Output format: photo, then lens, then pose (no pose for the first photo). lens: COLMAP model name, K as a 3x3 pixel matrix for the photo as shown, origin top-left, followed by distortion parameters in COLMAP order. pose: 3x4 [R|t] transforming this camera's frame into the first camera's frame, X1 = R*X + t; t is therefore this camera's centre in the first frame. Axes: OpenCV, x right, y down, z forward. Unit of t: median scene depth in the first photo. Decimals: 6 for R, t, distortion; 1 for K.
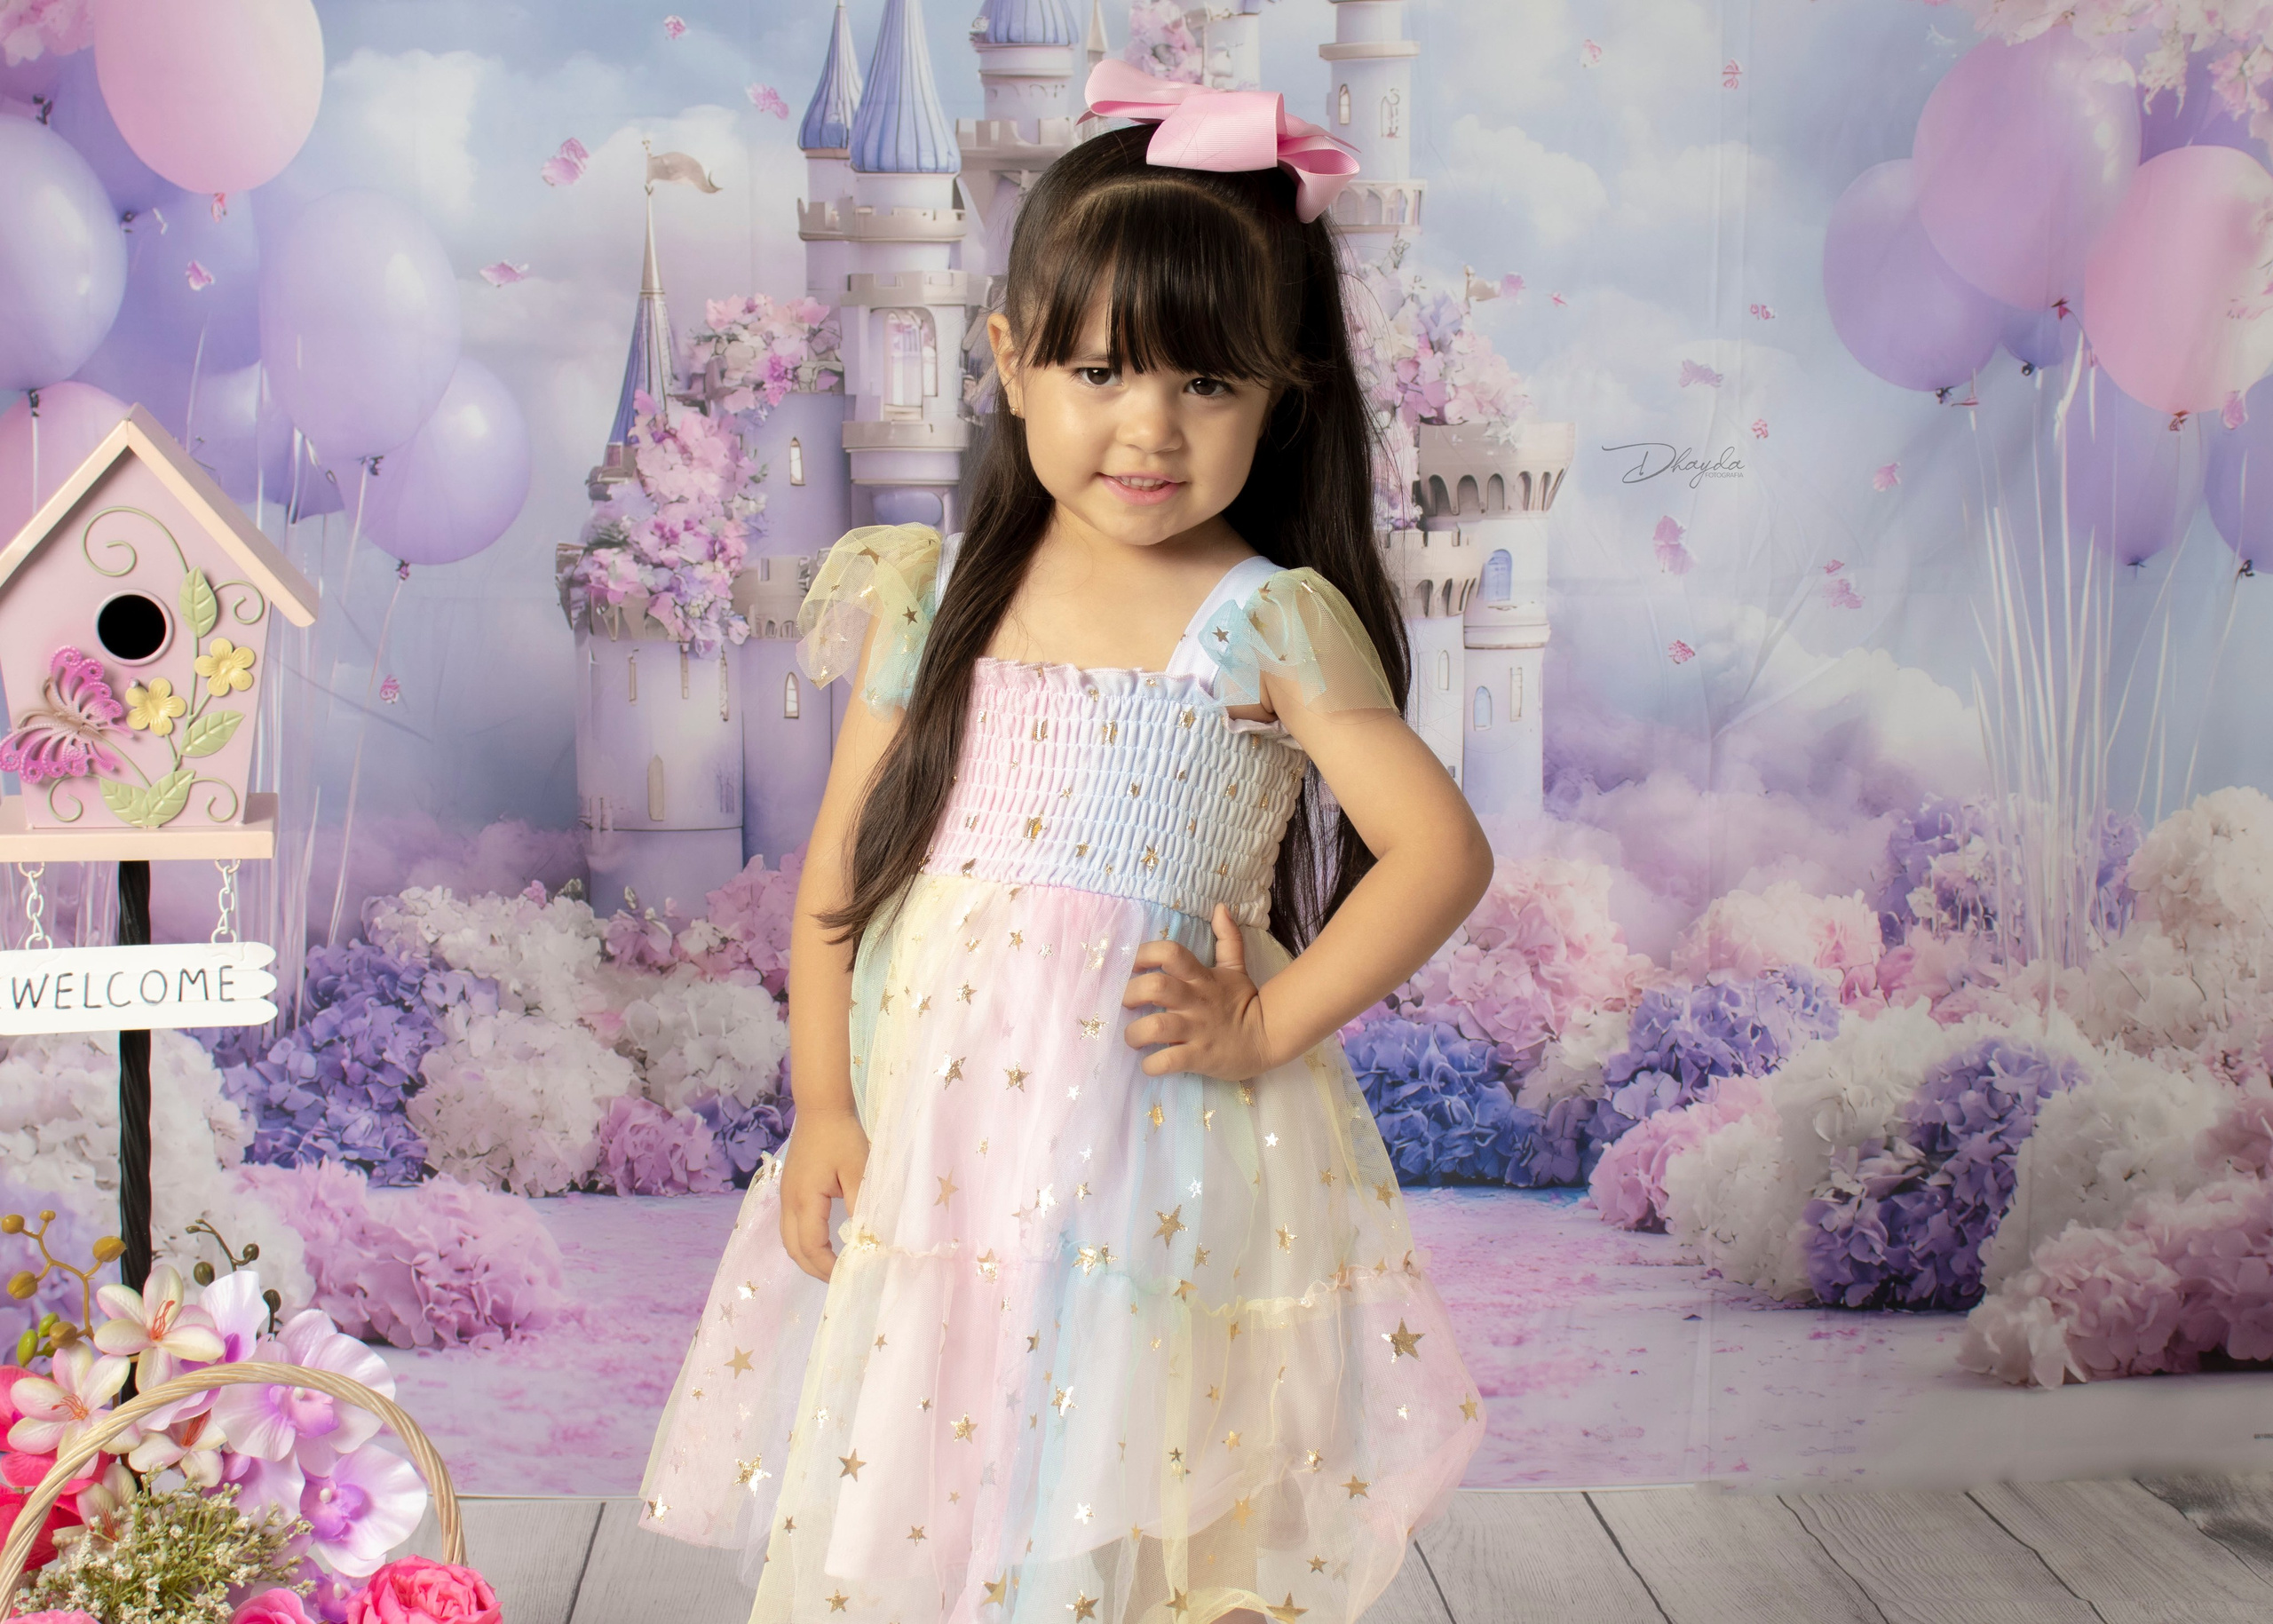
lens RADIAL K [[3405.2, 0, 1141.4], [0, 3405.2, 828.0], [0, 0, 1]] dist [0.021767, 0.091459]
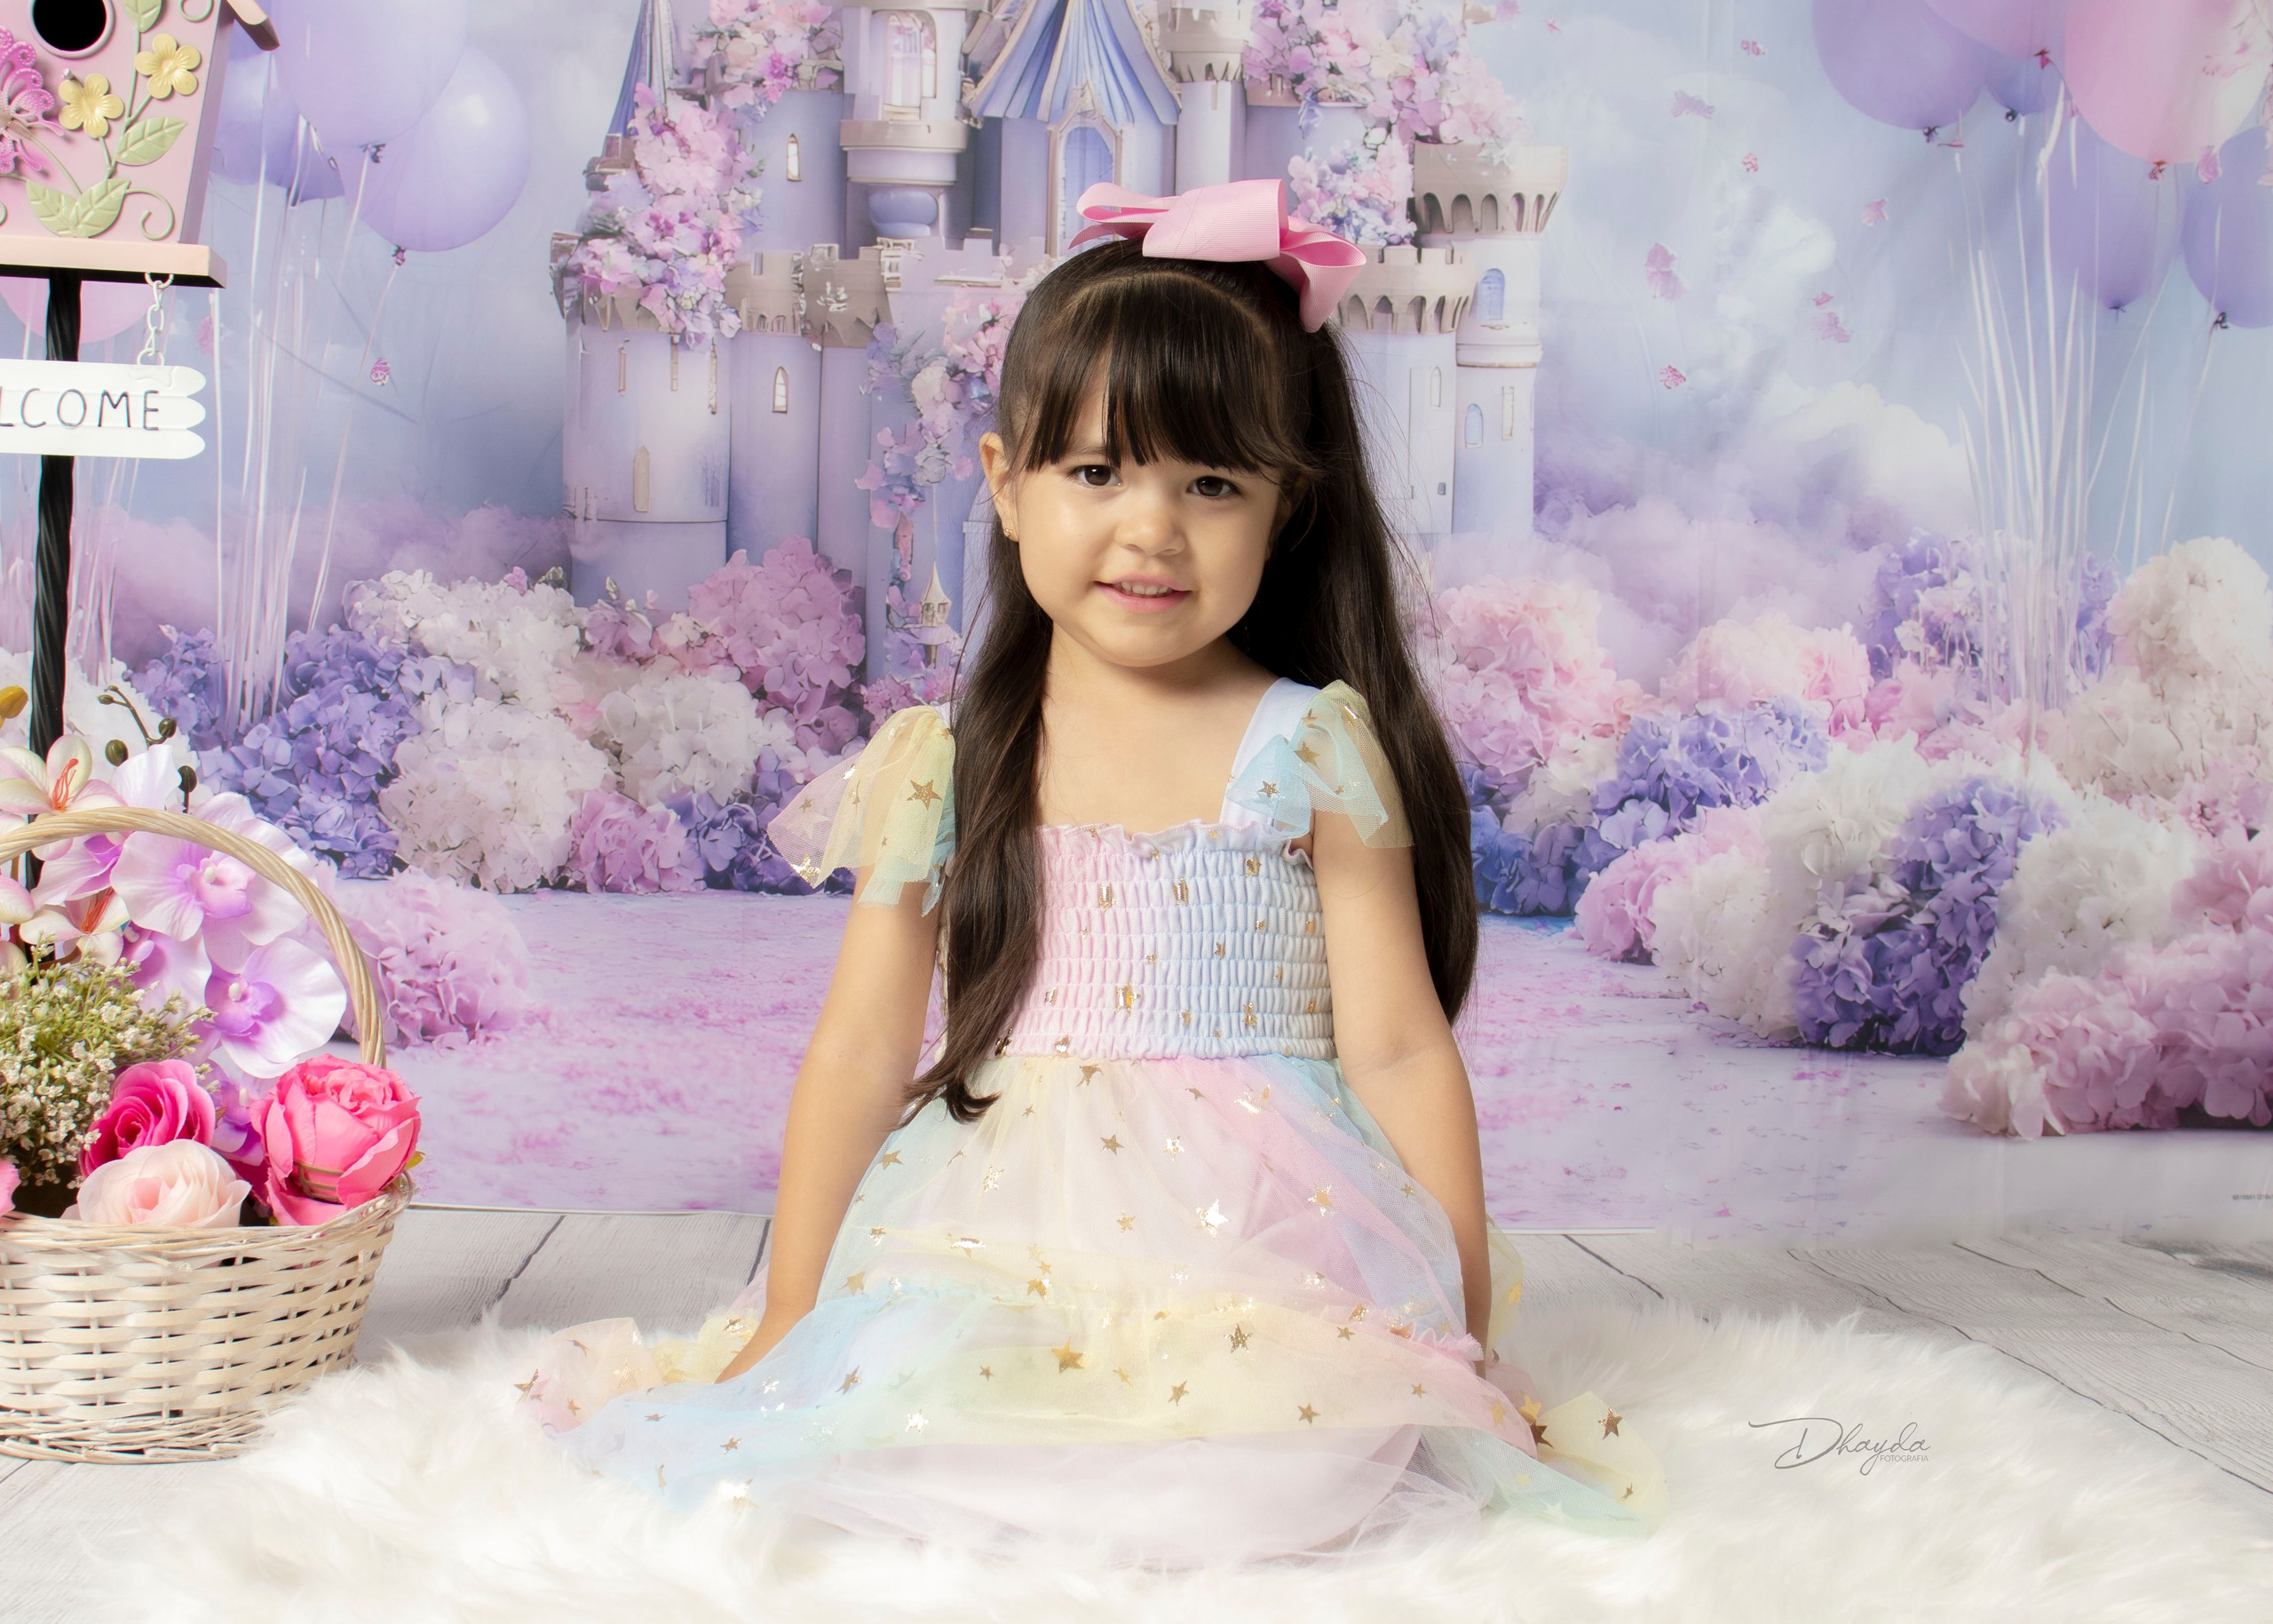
lens RADIAL K [[2836.7, 0, 1071.1], [0, 2836.7, 839.9], [0, 0, 1]] dist [-0.100508, 0.138075]
pose [[0.999717, 0.023419, -0.004237, -0.011301], [-0.023673, 0.996851, -0.075679, 0.151366], [0.002451, 0.075758, 0.997123, 0.186452]]
